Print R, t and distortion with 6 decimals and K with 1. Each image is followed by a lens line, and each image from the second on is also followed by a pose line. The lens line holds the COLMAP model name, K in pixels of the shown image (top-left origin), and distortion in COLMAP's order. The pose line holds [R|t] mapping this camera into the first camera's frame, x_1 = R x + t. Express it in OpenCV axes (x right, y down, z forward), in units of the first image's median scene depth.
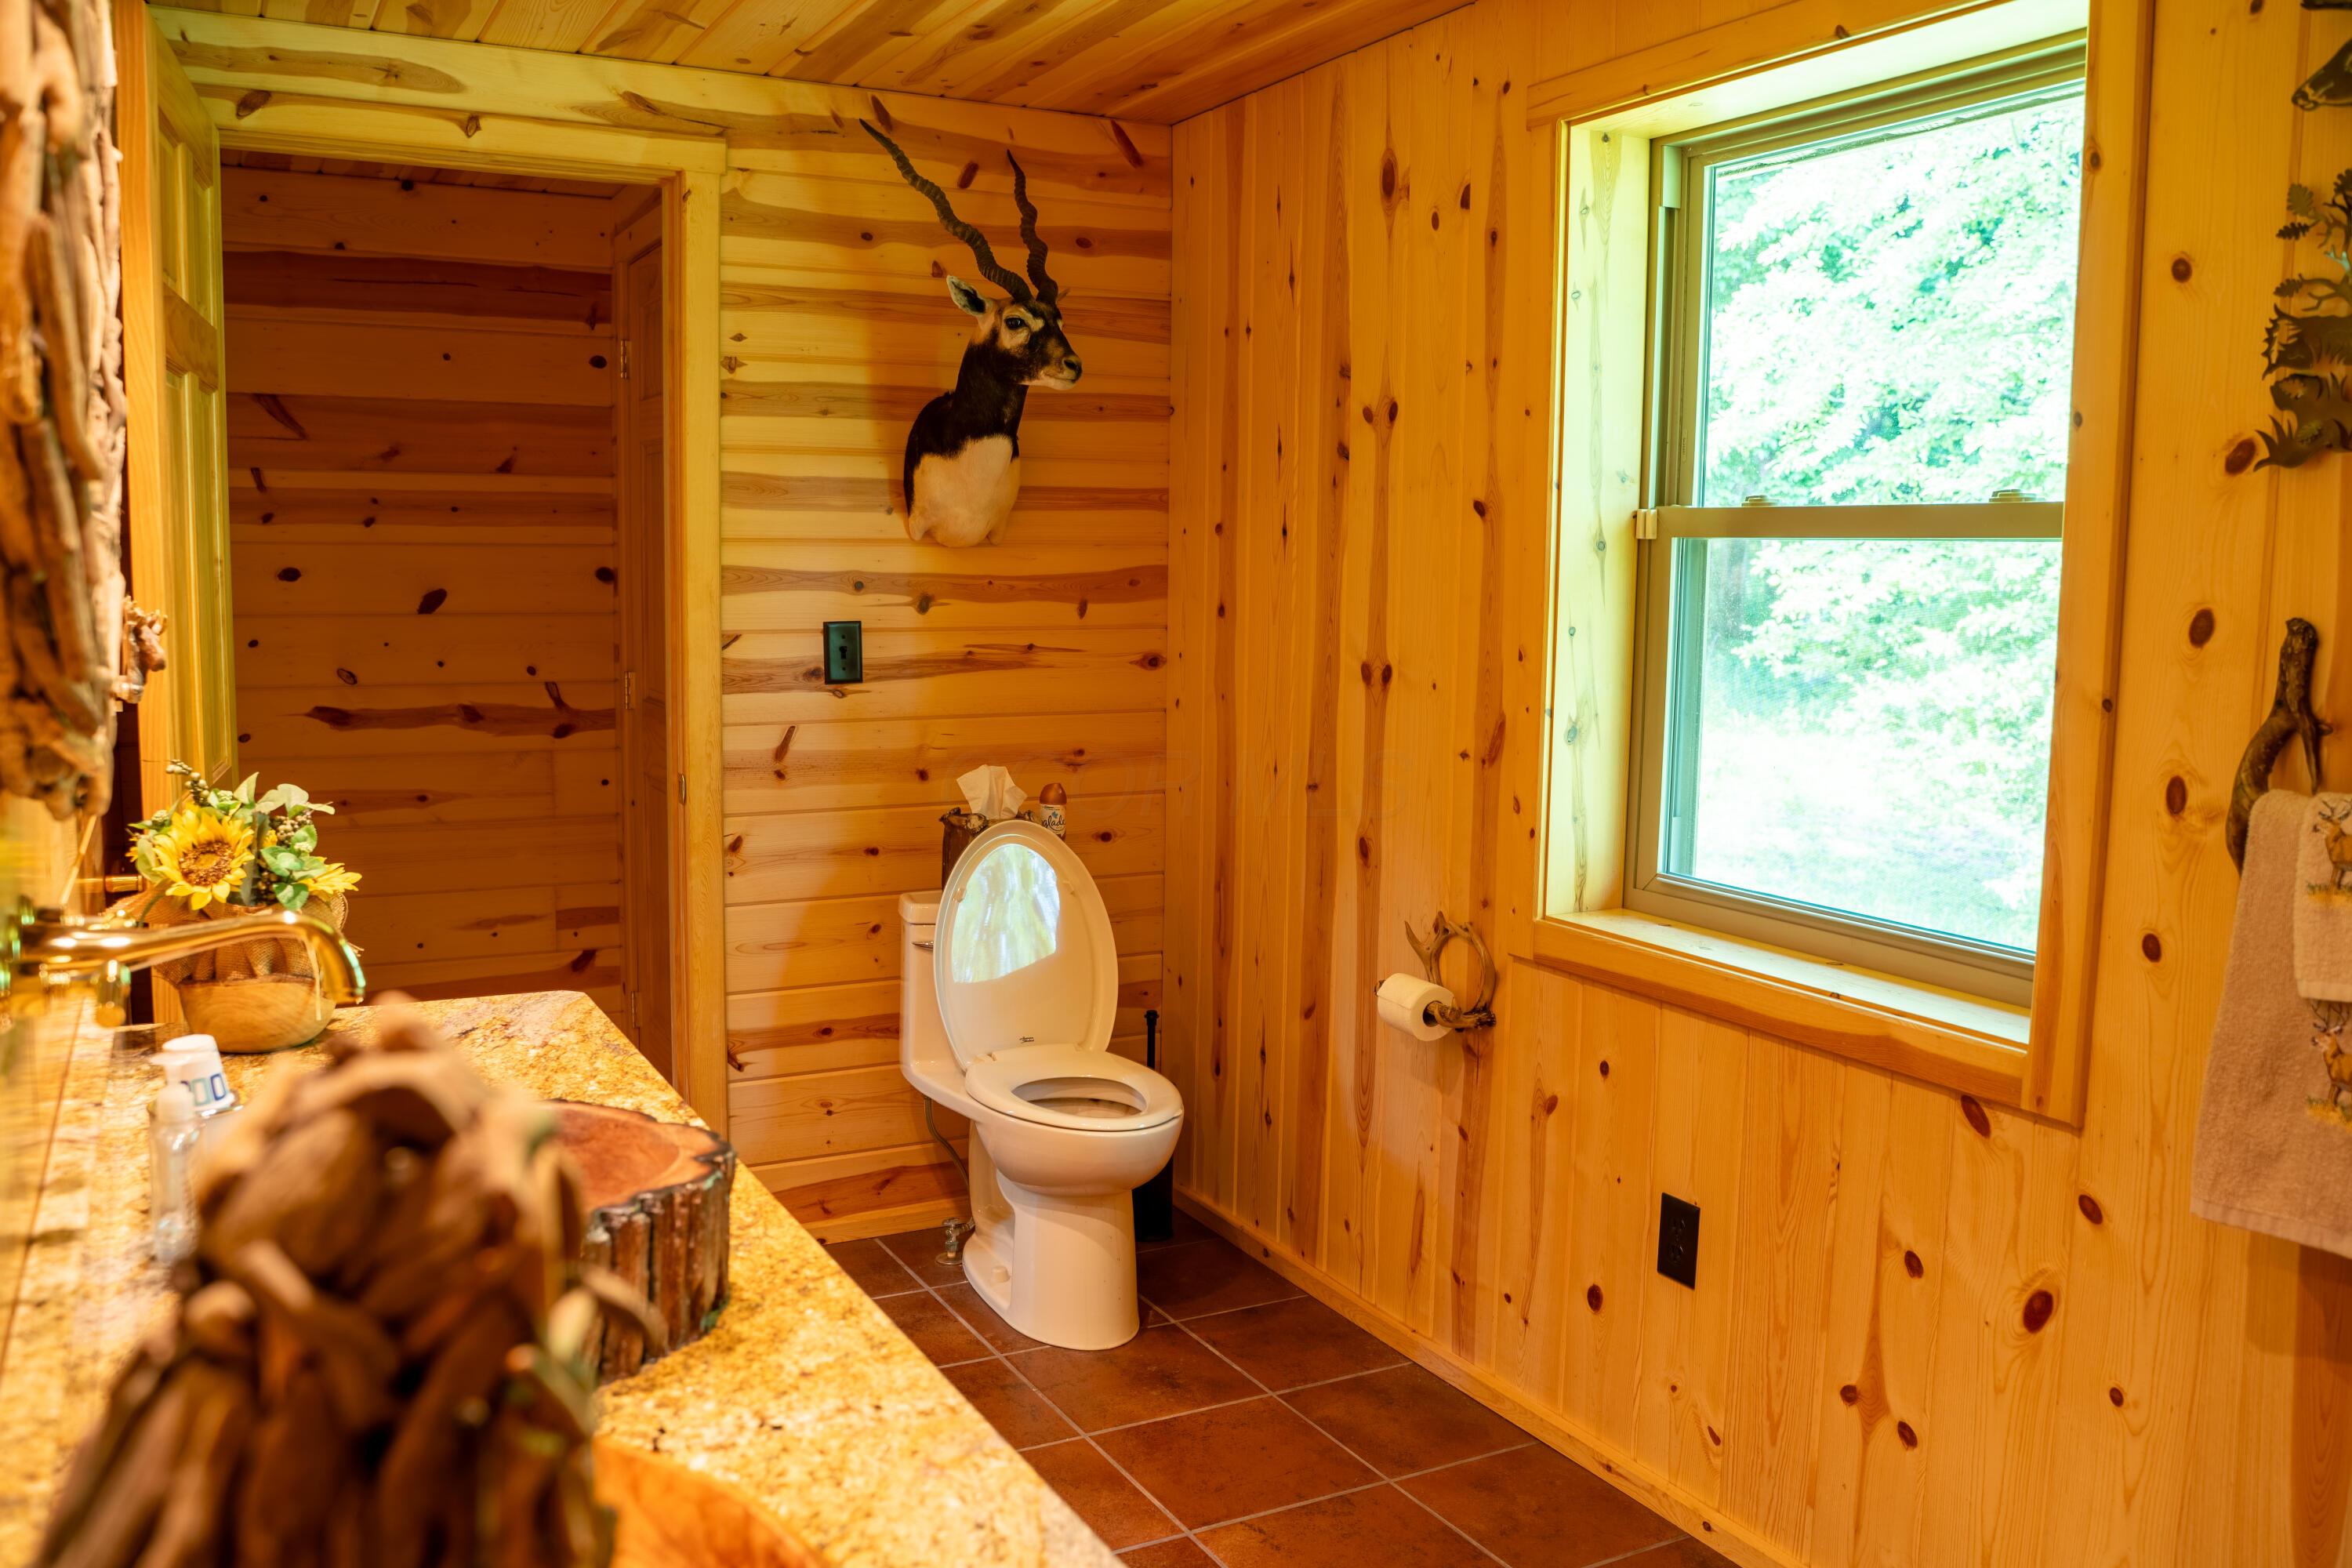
lens RADIAL K [[1923.9, 0, 1176.0], [0, 1923.9, 784.0], [0, 0, 1]] dist [-0.127064, 0.098657]
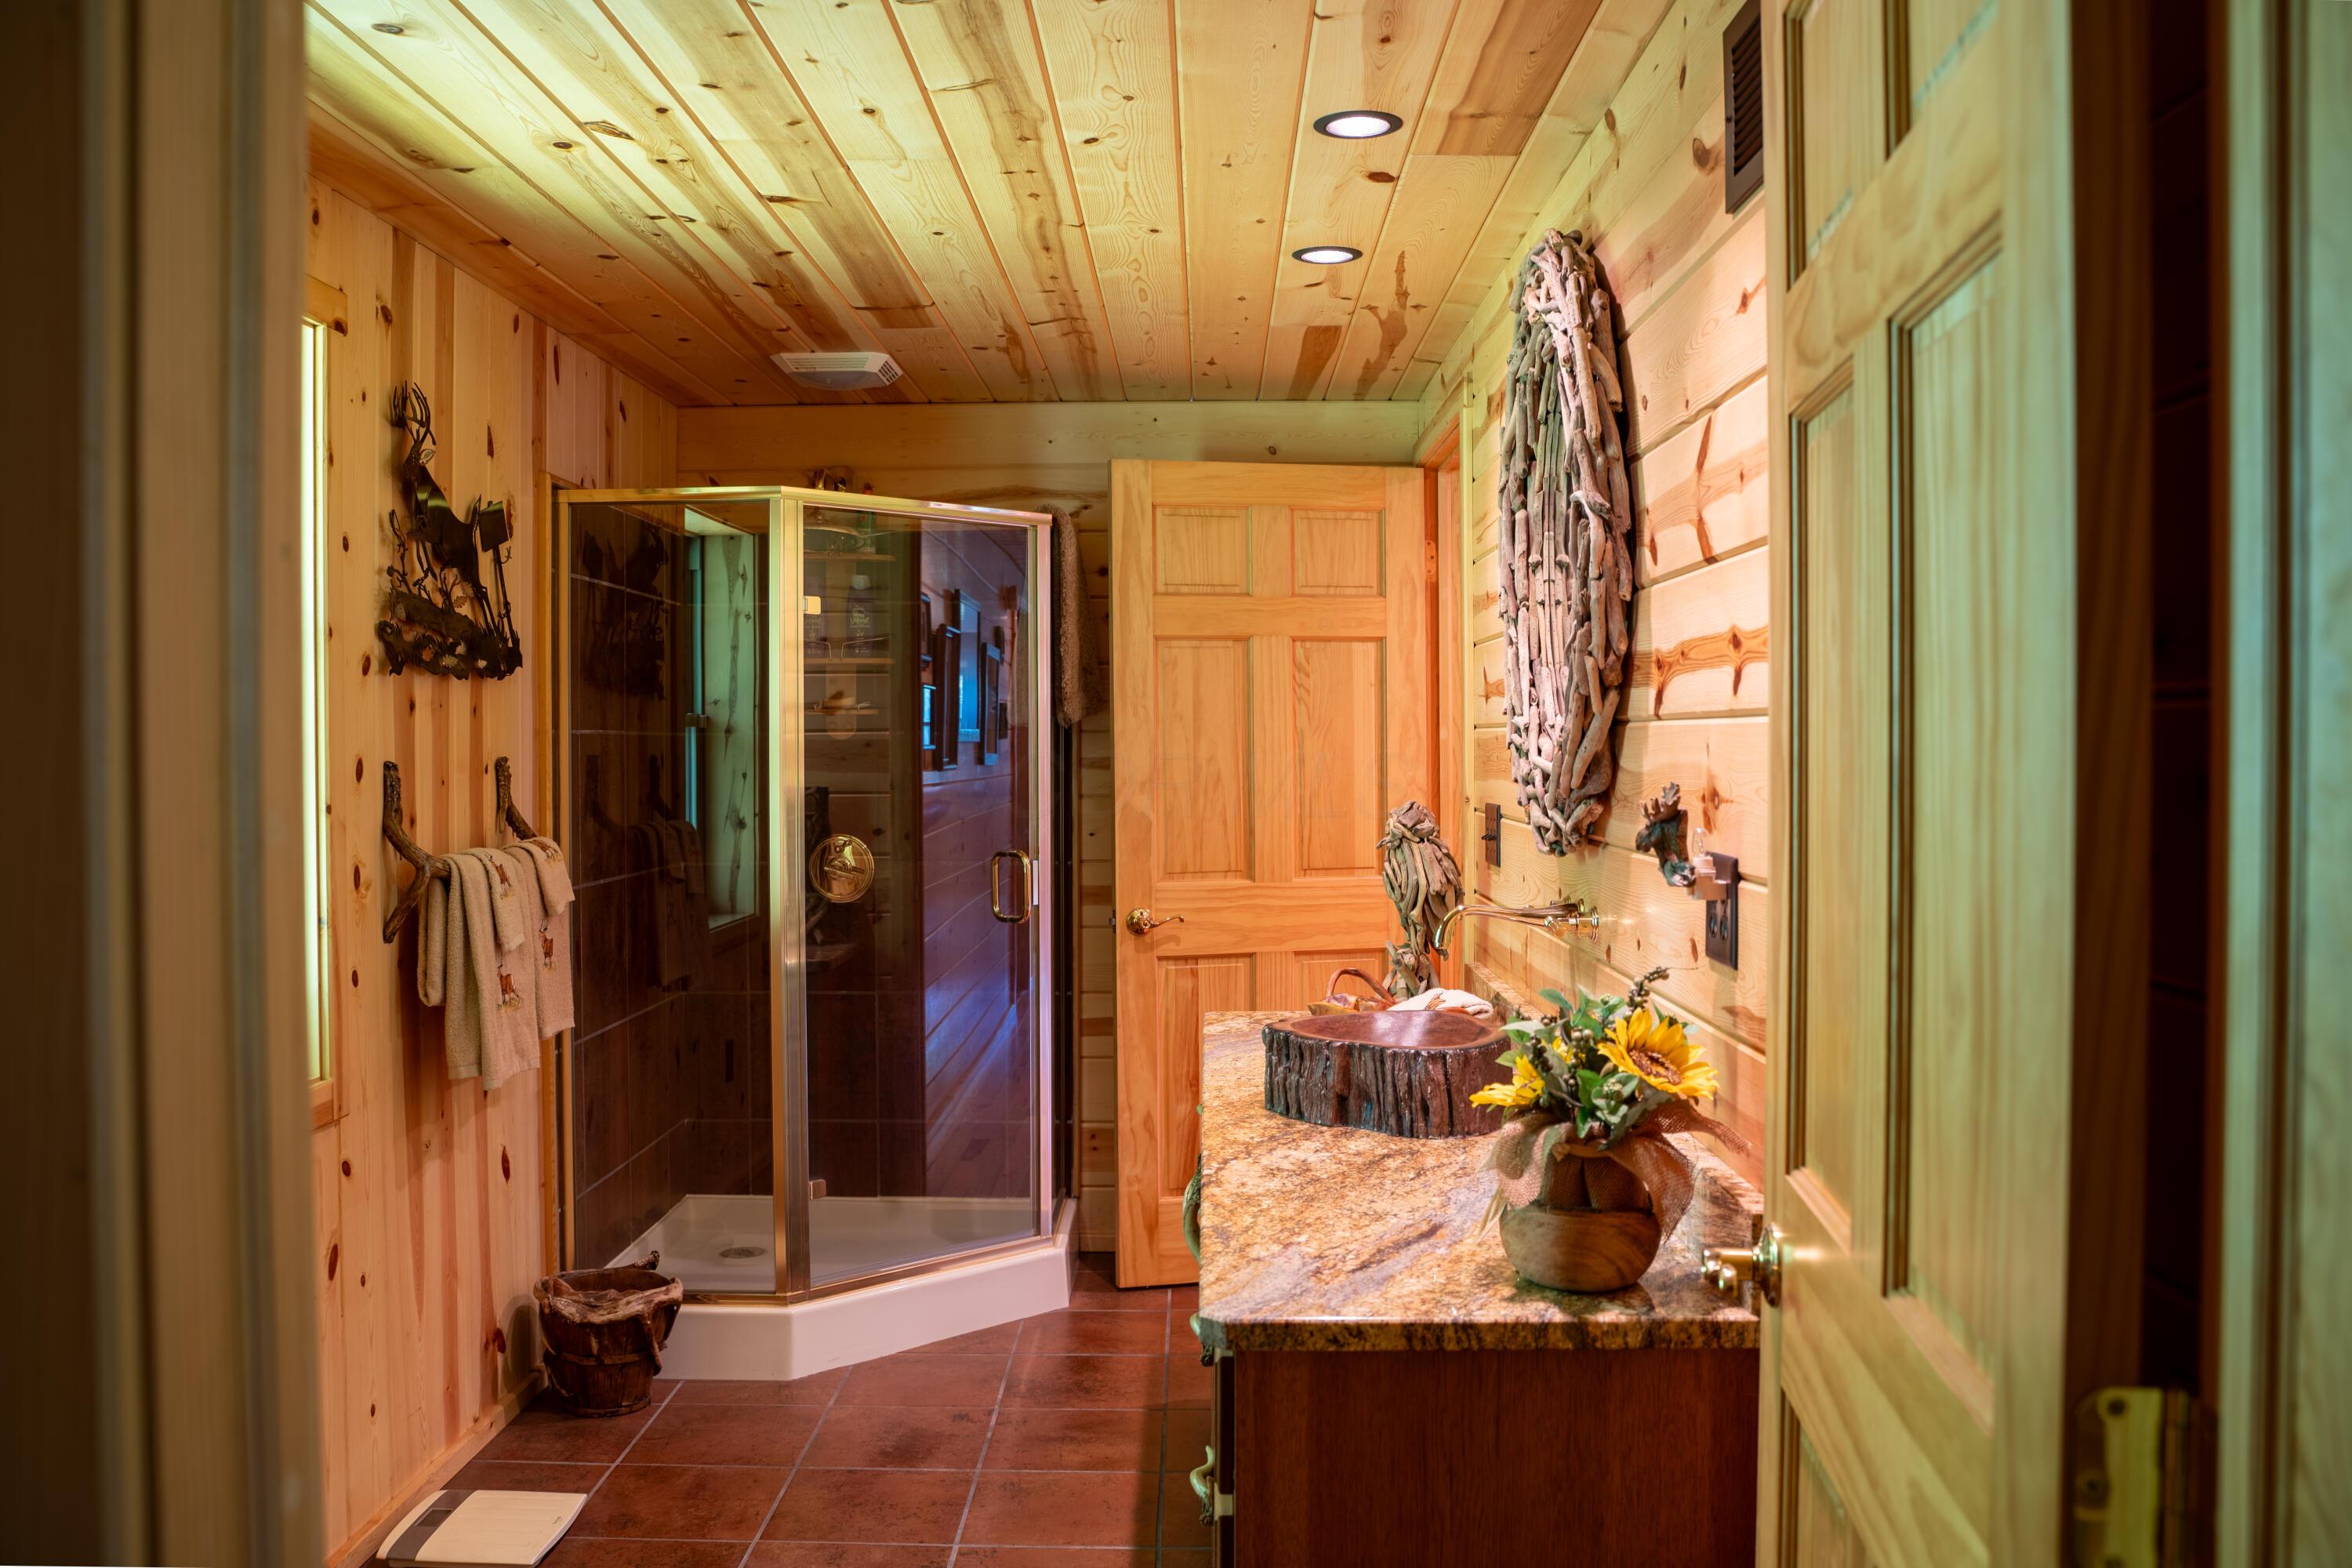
lens RADIAL K [[1923.9, 0, 1176.0], [0, 1923.9, 784.0], [0, 0, 1]] dist [-0.127064, 0.098657]
pose [[-0.868153, -0.015651, 0.496050, -0.748796], [0.052360, 0.991036, 0.122906, -0.211267], [-0.493527, 0.132674, -0.859552, 1.803675]]
